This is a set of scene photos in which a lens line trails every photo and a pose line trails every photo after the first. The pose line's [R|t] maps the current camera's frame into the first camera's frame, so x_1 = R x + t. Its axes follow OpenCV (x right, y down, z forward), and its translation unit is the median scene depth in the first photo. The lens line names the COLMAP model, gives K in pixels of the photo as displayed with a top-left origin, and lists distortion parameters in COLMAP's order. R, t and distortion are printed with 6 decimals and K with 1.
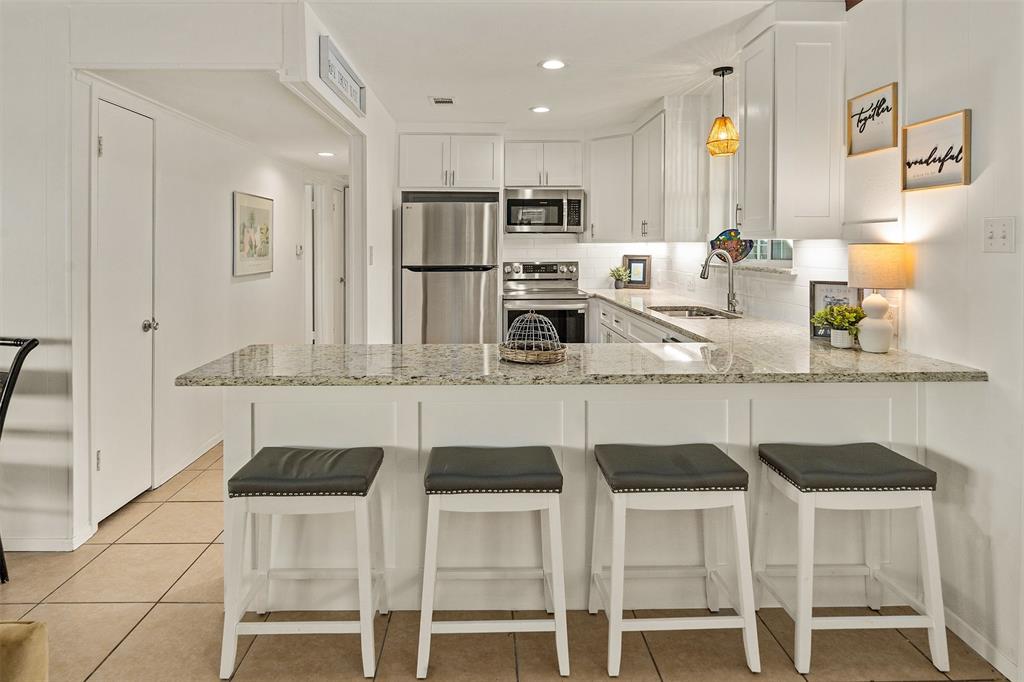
lens RADIAL K [[605.1, 0, 477.0], [0, 605.1, 250.1], [0, 0, 1]] dist [-0.016634, 0.002804]
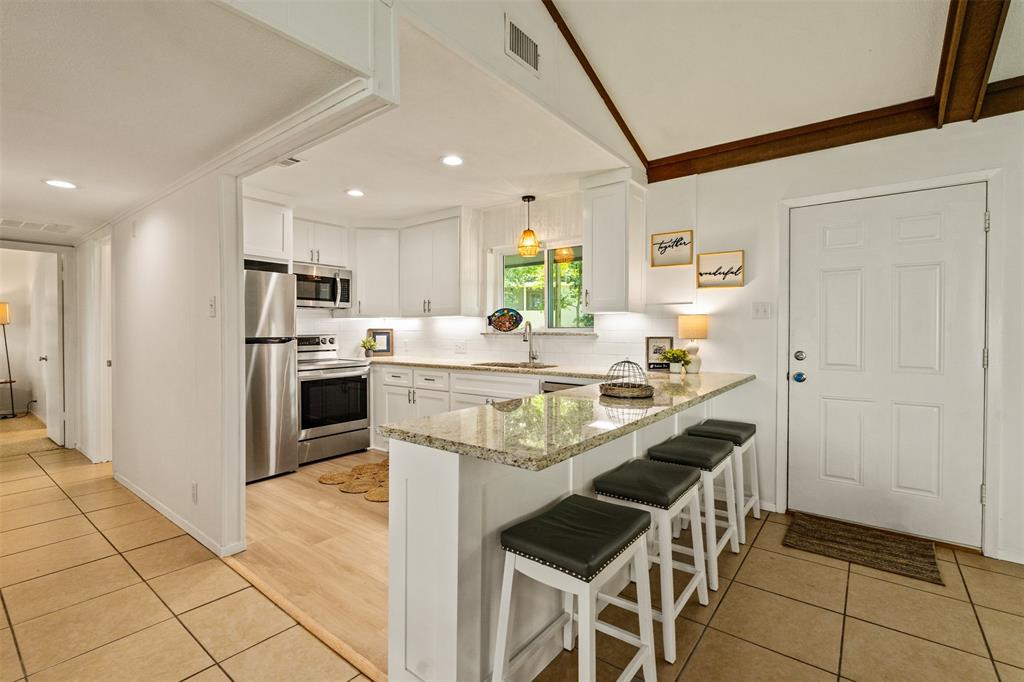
lens RADIAL K [[471.6, 0, 505.5], [0, 471.6, 330.5], [0, 0, 1]] dist [-0.000755, -0.000042]
pose [[0.614068, -0.000134, 0.789253, -0.368248], [0.003632, 0.999990, -0.002656, 0.017010], [-0.789244, 0.004498, 0.614063, 0.242000]]
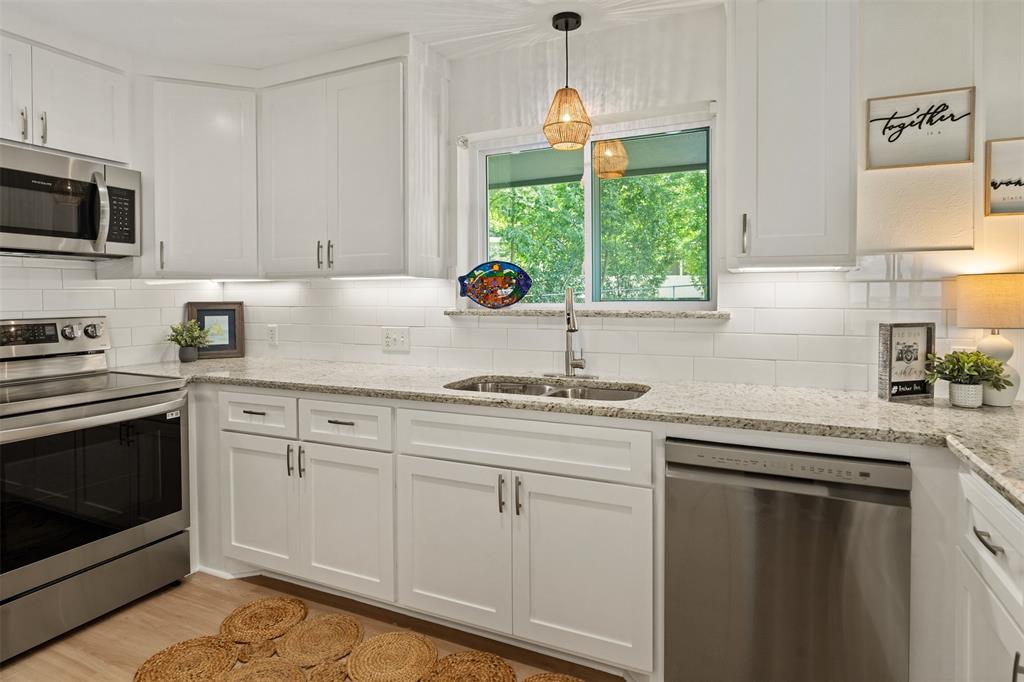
lens RADIAL K [[551.5, 0, 526.9], [0, 551.5, 305.7], [0, 0, 1]] dist [-0.000118, -0.000600]
pose [[0.397817, -0.013431, 0.917366, -0.124524], [0.006960, 0.999908, 0.011621, 0.008402], [-0.917438, 0.001762, 0.397874, 0.557934]]
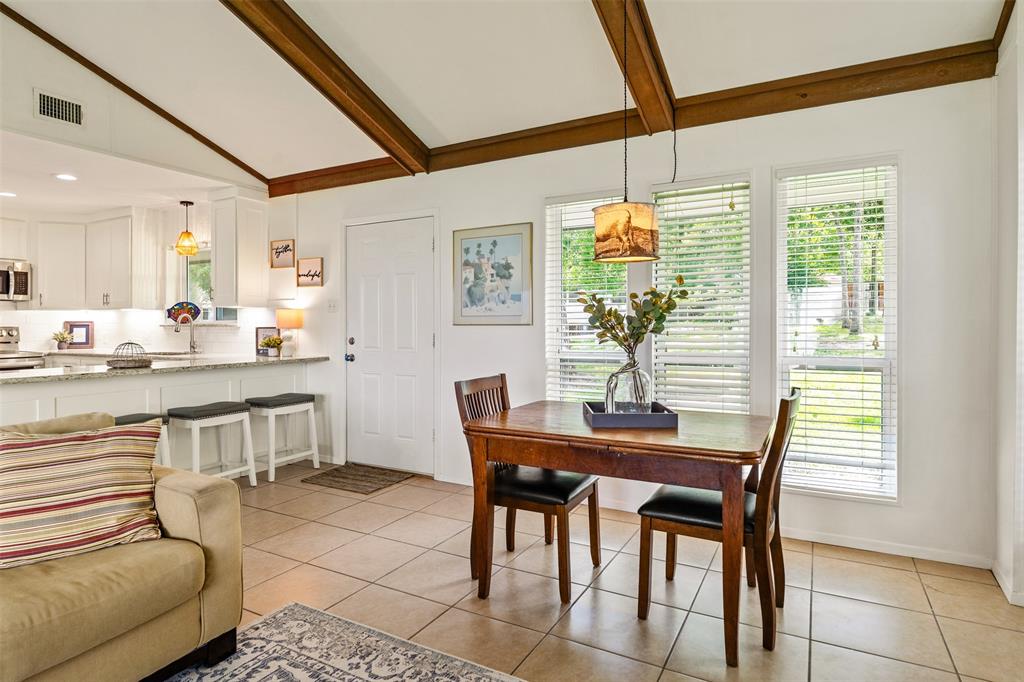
lens RADIAL K [[551.5, 0, 502.3], [0, 551.5, 326.4], [0, 0, 1]] dist [-0.000118, -0.000600]
pose [[0.472913, -0.001295, 0.881108, -0.346529], [0.004879, 0.999987, -0.001149, 0.026837], [-0.881096, 0.004843, 0.472913, -0.309365]]
